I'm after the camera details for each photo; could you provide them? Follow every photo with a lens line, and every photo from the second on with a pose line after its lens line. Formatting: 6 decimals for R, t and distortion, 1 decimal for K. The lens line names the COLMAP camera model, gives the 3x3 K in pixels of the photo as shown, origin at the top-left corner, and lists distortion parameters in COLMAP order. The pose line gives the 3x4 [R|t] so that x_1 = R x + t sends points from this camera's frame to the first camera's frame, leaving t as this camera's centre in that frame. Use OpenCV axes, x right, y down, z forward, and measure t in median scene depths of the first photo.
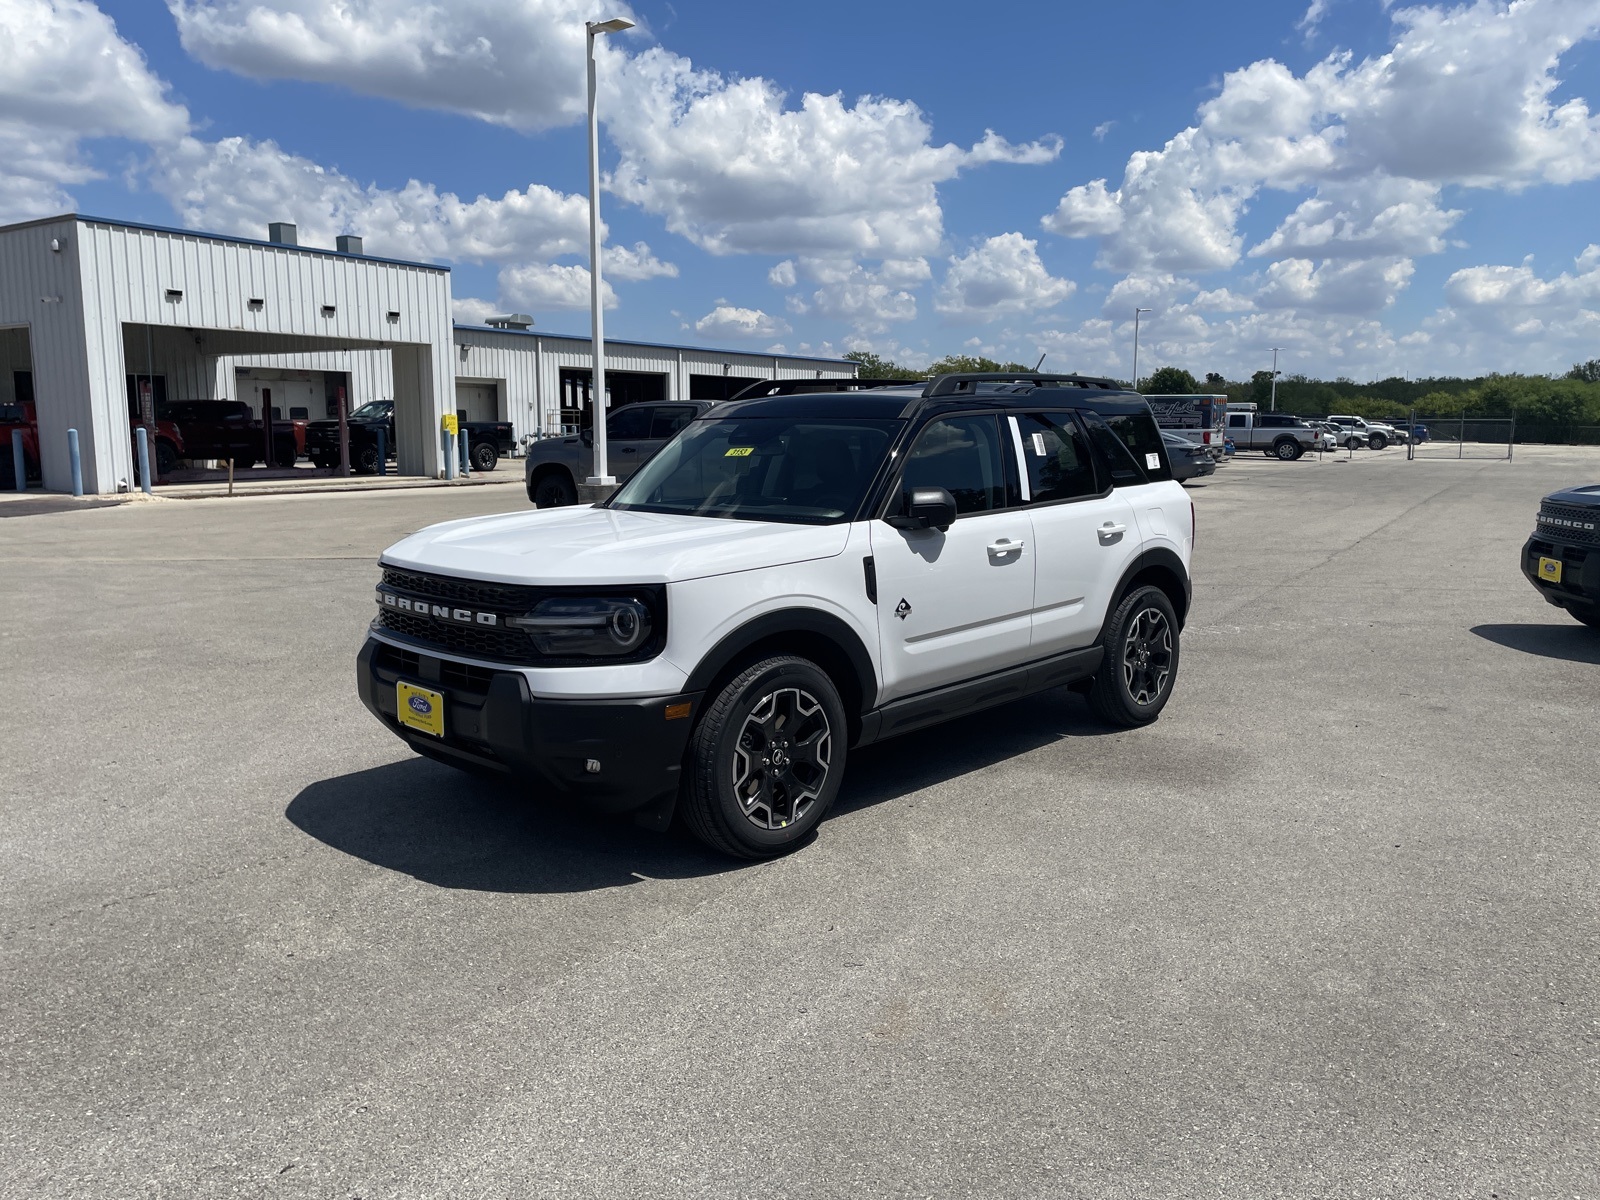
lens RADIAL K [[1281.1, 0, 804.8], [0, 1281.1, 657.1], [0, 0, 1]] dist [0.041256, -0.001288]
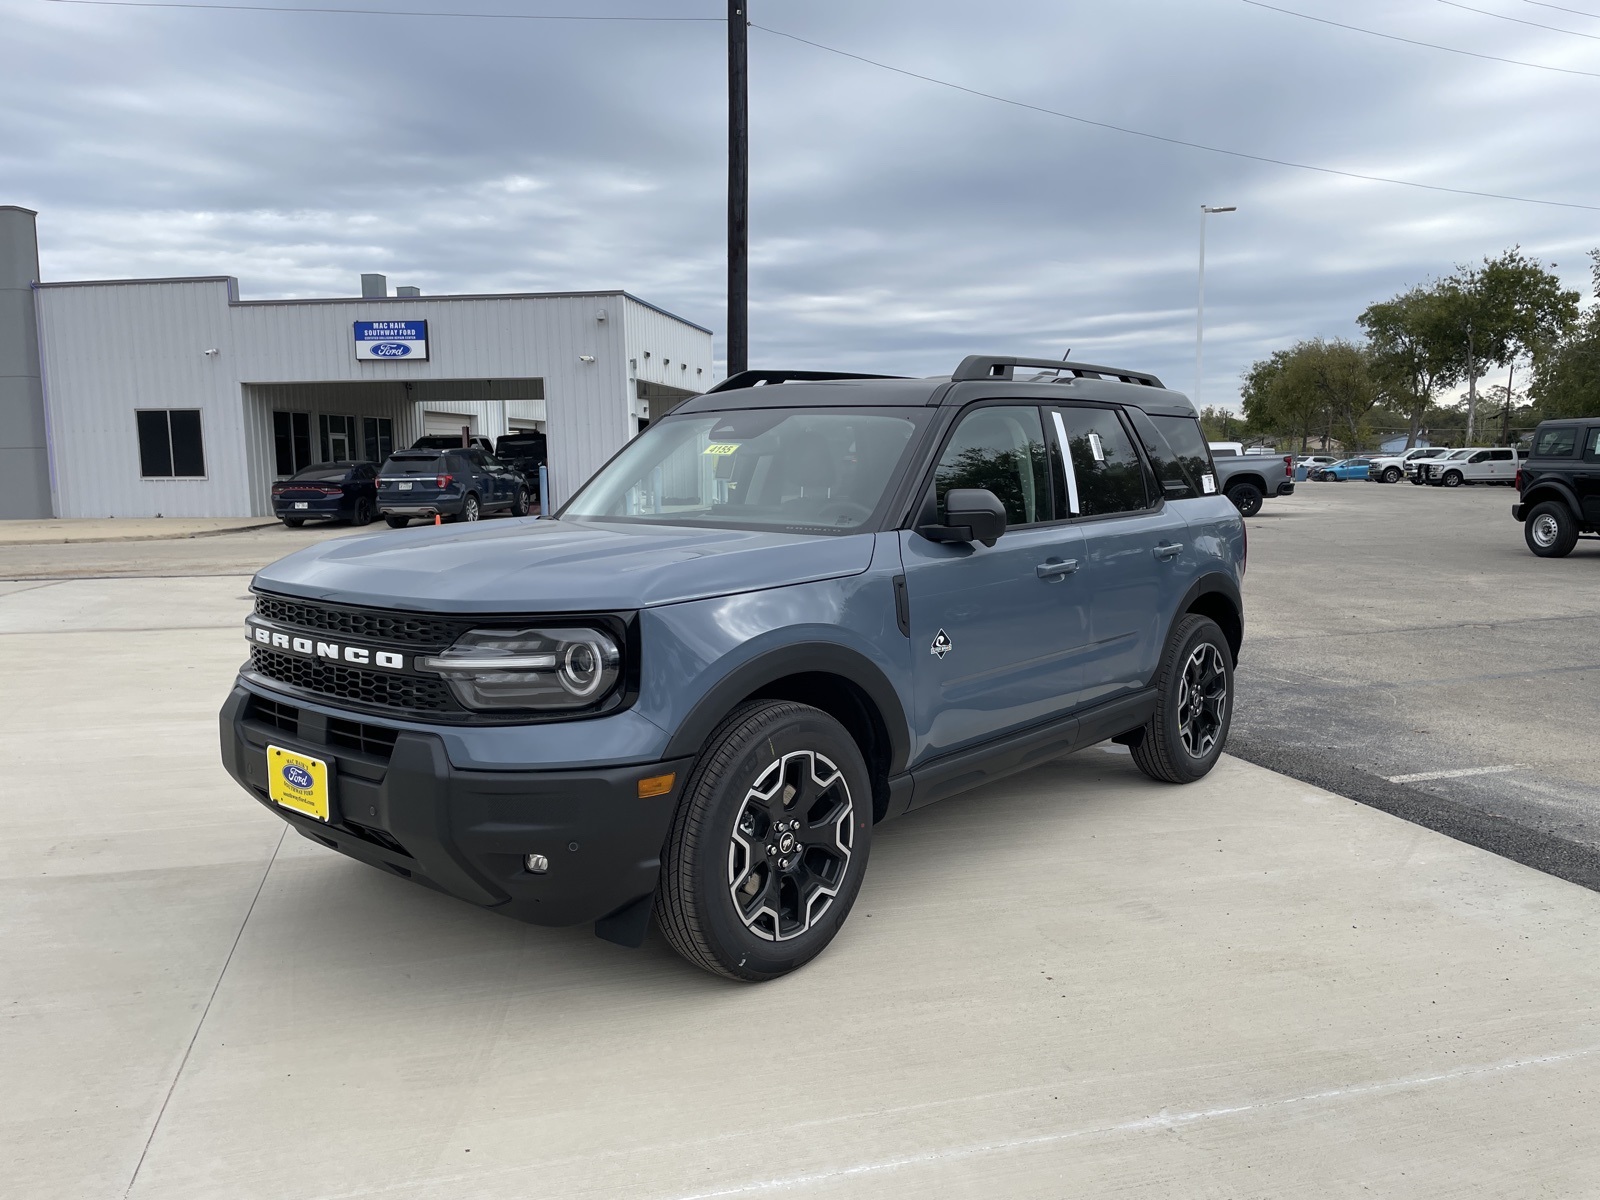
lens RADIAL K [[1281.1, 0, 804.8], [0, 1281.1, 657.1], [0, 0, 1]] dist [0.041256, -0.001288]
pose [[0.999043, -0.004330, 0.043516, -0.042184], [0.005654, 0.999523, -0.030355, -0.007586], [-0.043363, 0.030572, 0.998591, 0.249270]]
